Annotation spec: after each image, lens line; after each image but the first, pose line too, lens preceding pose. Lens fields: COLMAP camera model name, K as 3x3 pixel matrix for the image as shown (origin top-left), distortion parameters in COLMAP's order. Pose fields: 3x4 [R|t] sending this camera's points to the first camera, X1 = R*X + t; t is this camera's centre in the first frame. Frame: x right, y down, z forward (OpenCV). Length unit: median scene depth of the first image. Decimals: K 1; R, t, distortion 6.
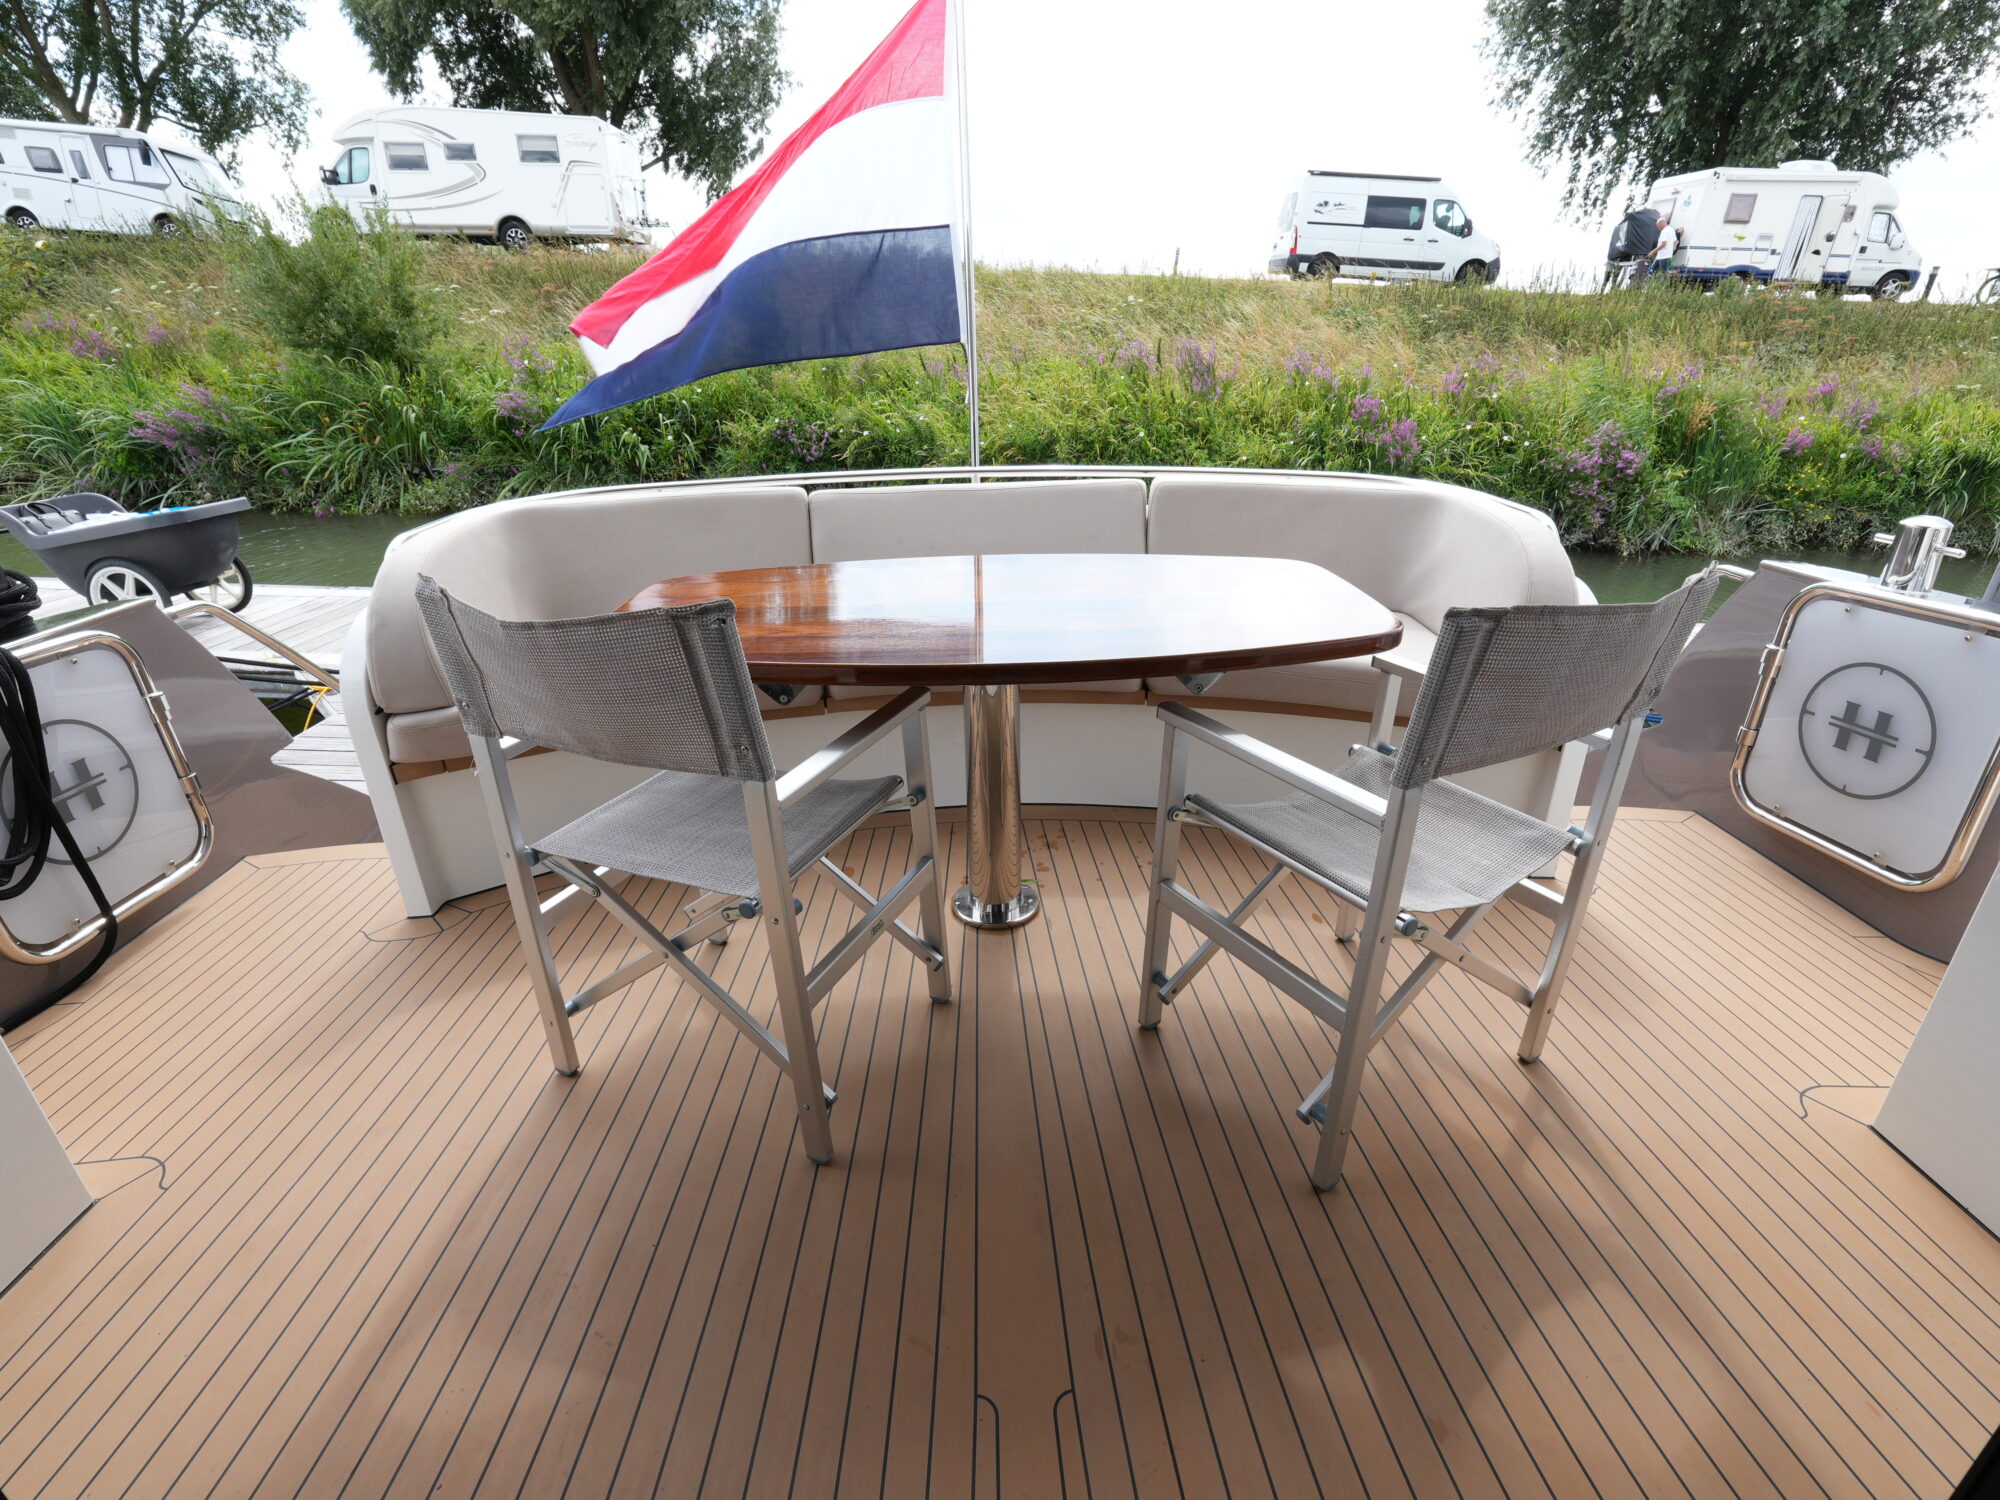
lens RADIAL K [[945.3, 0, 1006.1], [0, 945.3, 761.1], [0, 0, 1]] dist [-0.003383, 0.001950]
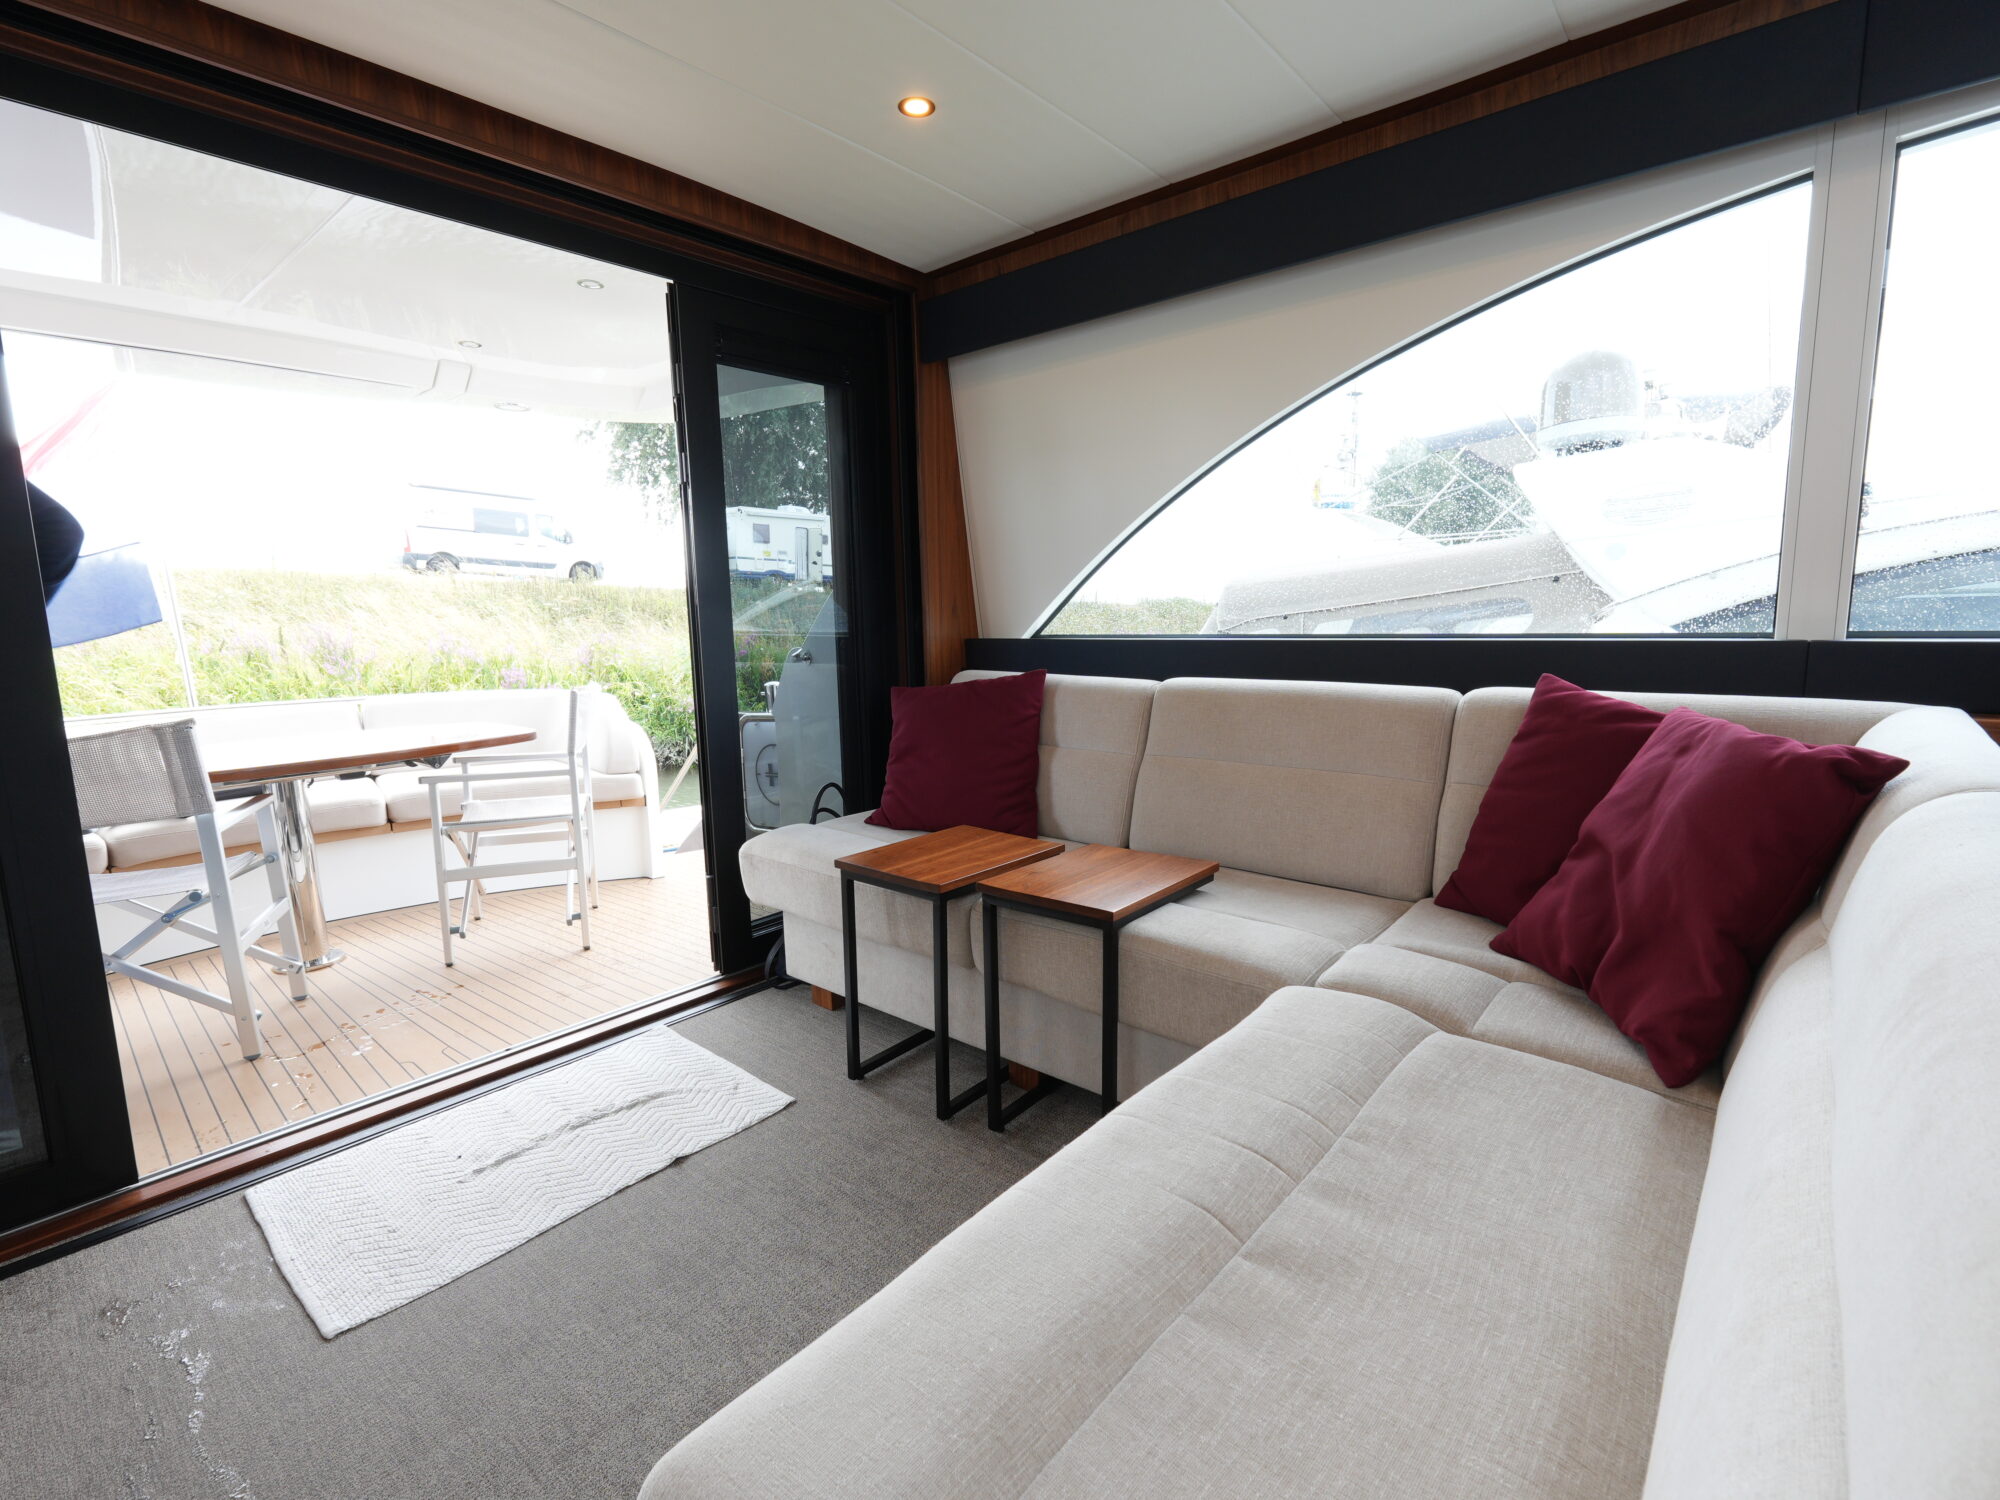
lens RADIAL K [[945.3, 0, 1001.6], [0, 945.3, 756.1], [0, 0, 1]] dist [-0.003383, 0.001950]
pose [[0.684513, -0.121766, 0.718759, -0.287491], [0.317224, 0.937463, -0.143293, 0.394252], [-0.656361, 0.326094, 0.680333, -0.816049]]
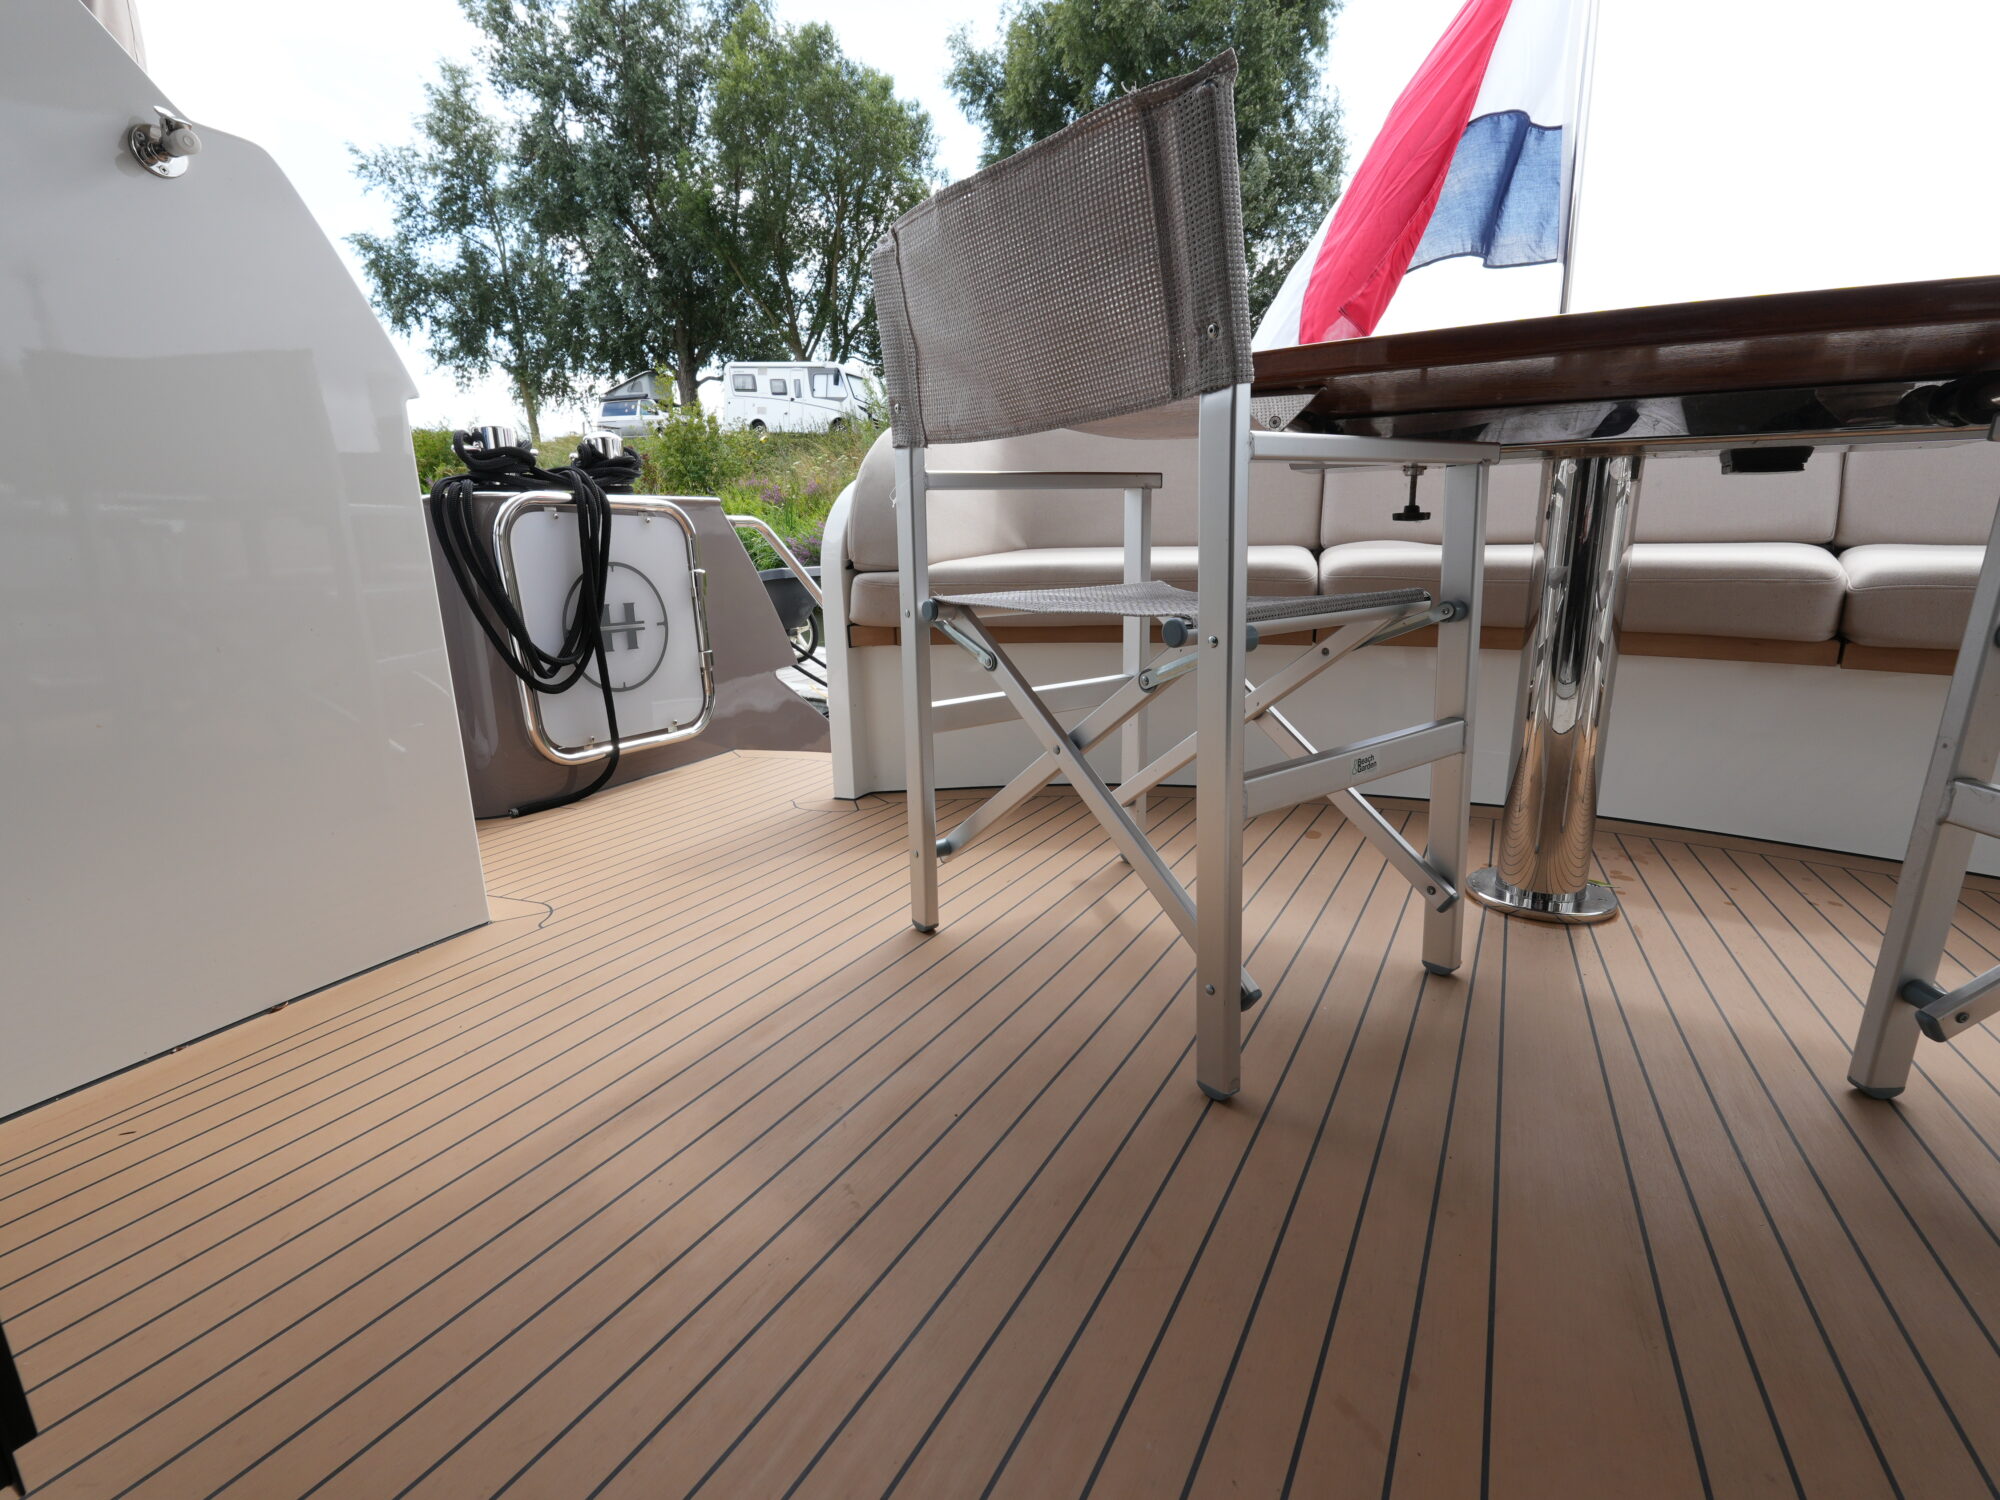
lens RADIAL K [[945.3, 0, 992.4], [0, 945.3, 751.4], [0, 0, 1]] dist [-0.003383, 0.001950]
pose [[0.867404, 0.108880, -0.485547, -0.031001], [-0.195822, 0.971725, -0.131925, 0.206350], [0.457454, 0.209514, 0.864199, 0.224889]]
